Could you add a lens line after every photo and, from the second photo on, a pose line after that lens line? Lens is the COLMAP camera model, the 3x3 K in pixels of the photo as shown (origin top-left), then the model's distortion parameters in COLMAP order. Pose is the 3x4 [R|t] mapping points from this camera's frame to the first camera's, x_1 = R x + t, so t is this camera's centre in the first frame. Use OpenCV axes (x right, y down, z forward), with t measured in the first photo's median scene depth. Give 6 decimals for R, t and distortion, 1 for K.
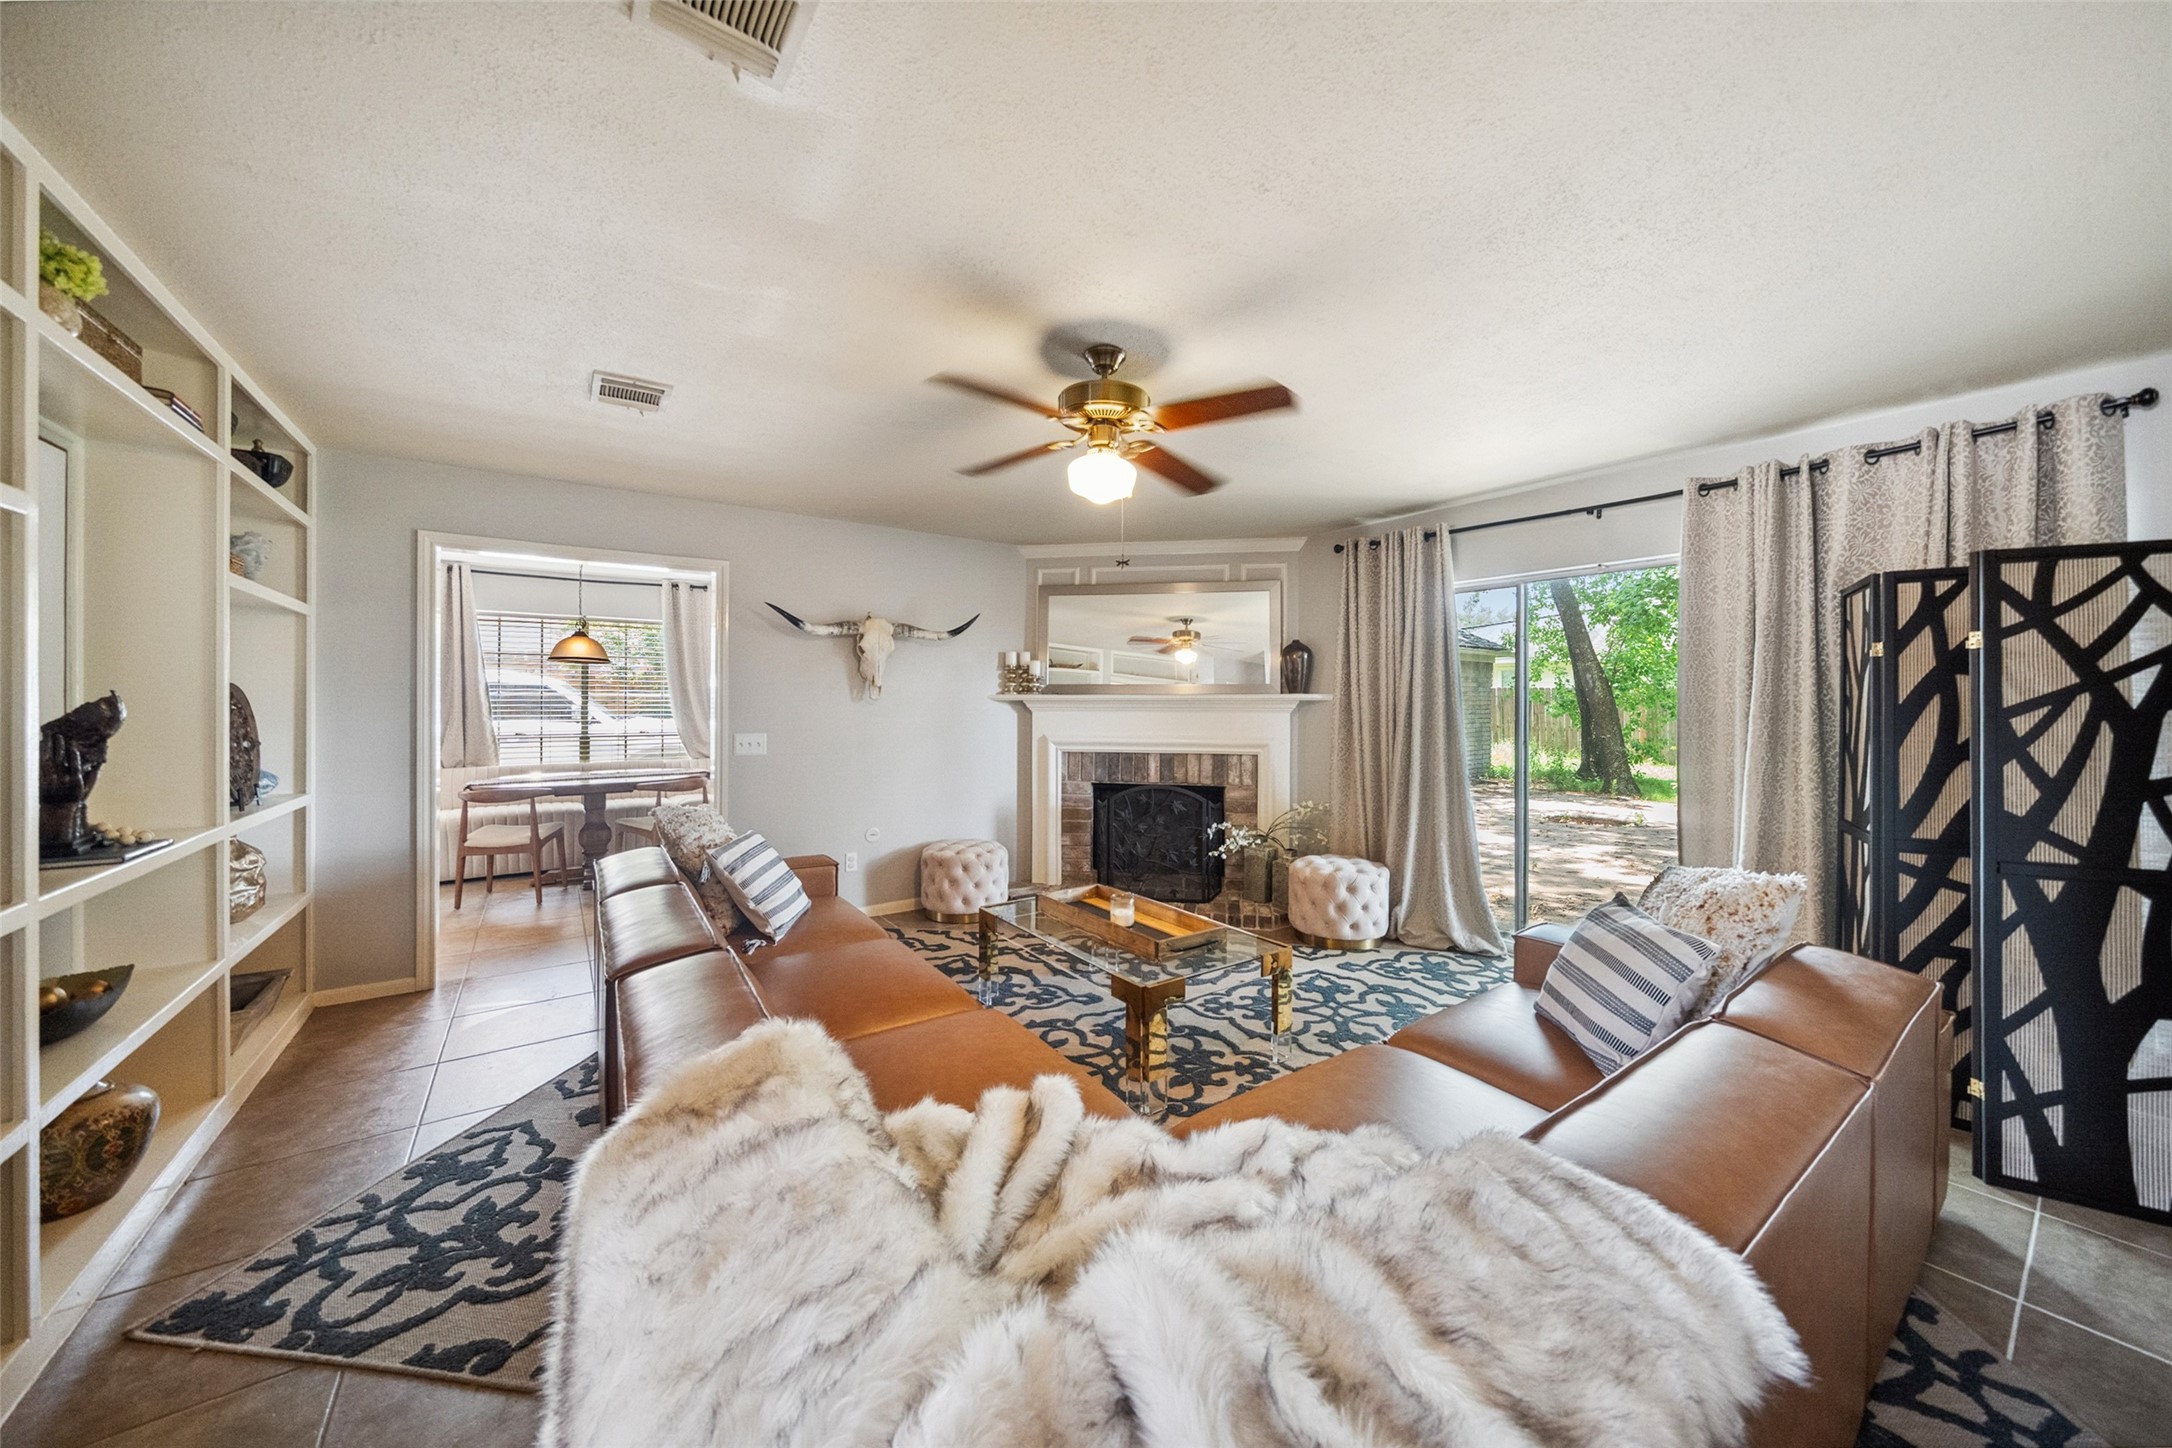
lens RADIAL K [[748.9, 0, 1091.2], [0, 748.9, 704.5], [0, 0, 1]] dist [-0.002291, 0.000127]
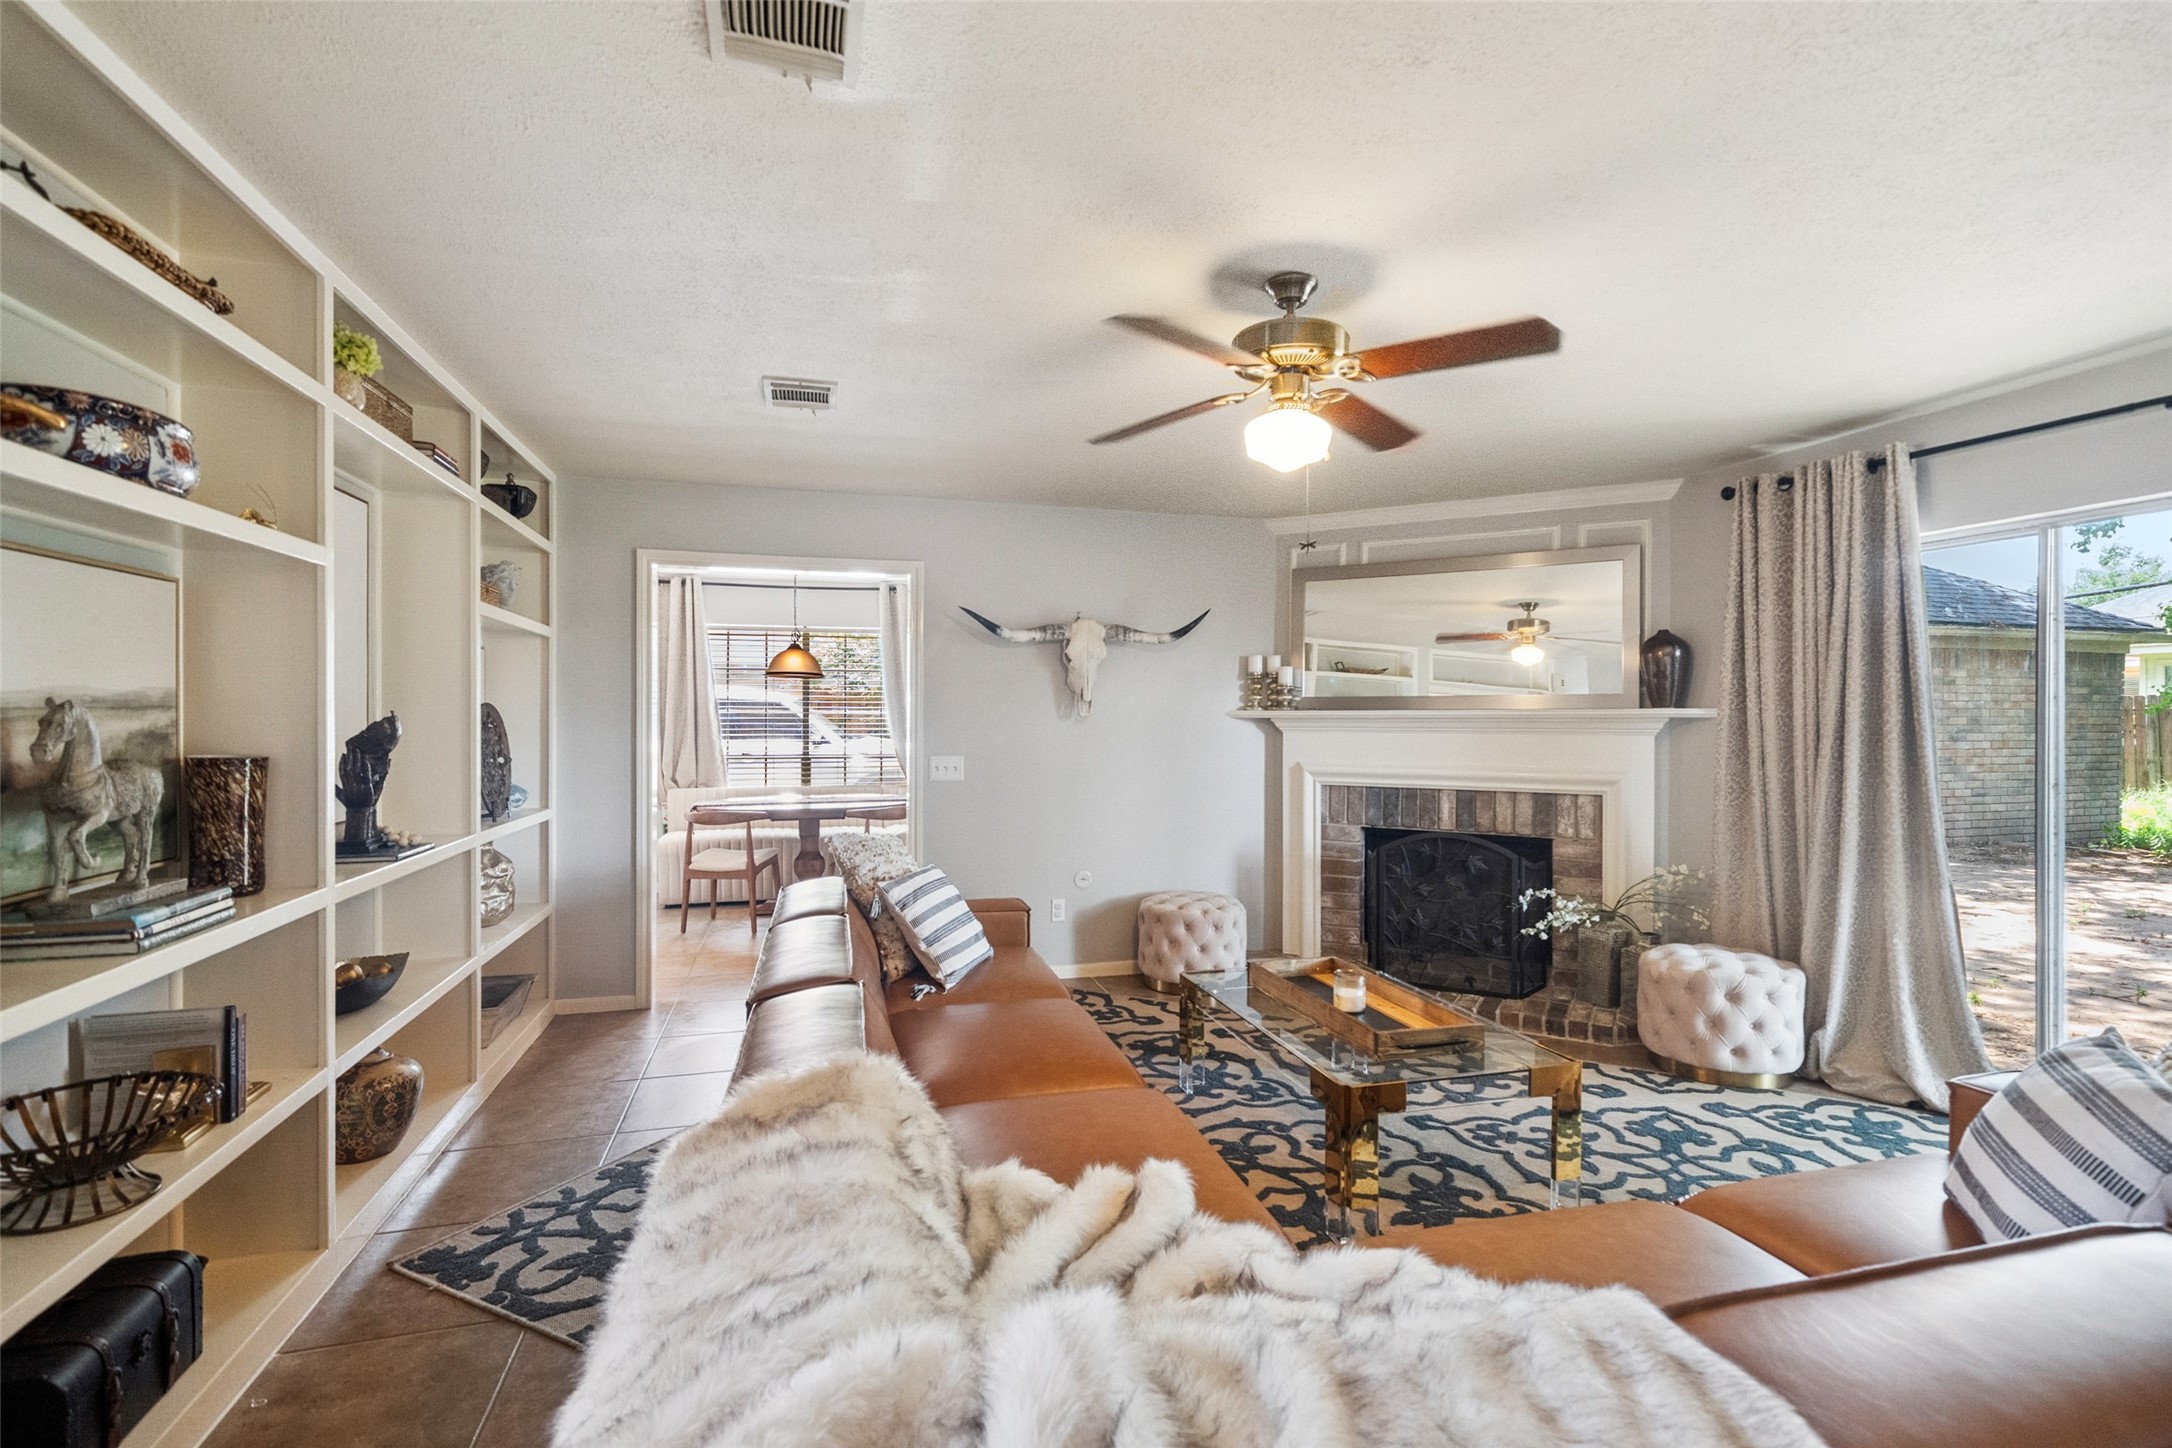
lens RADIAL K [[976.2, 0, 1086.0], [0, 976.2, 724.0], [0, 0, 1]] dist [0.005430, -0.000136]
pose [[0.942714, 0.001183, -0.333599, 0.110147], [-0.000688, 0.999998, 0.001601, -0.001115], [0.333601, -0.001280, 0.942714, -0.035831]]
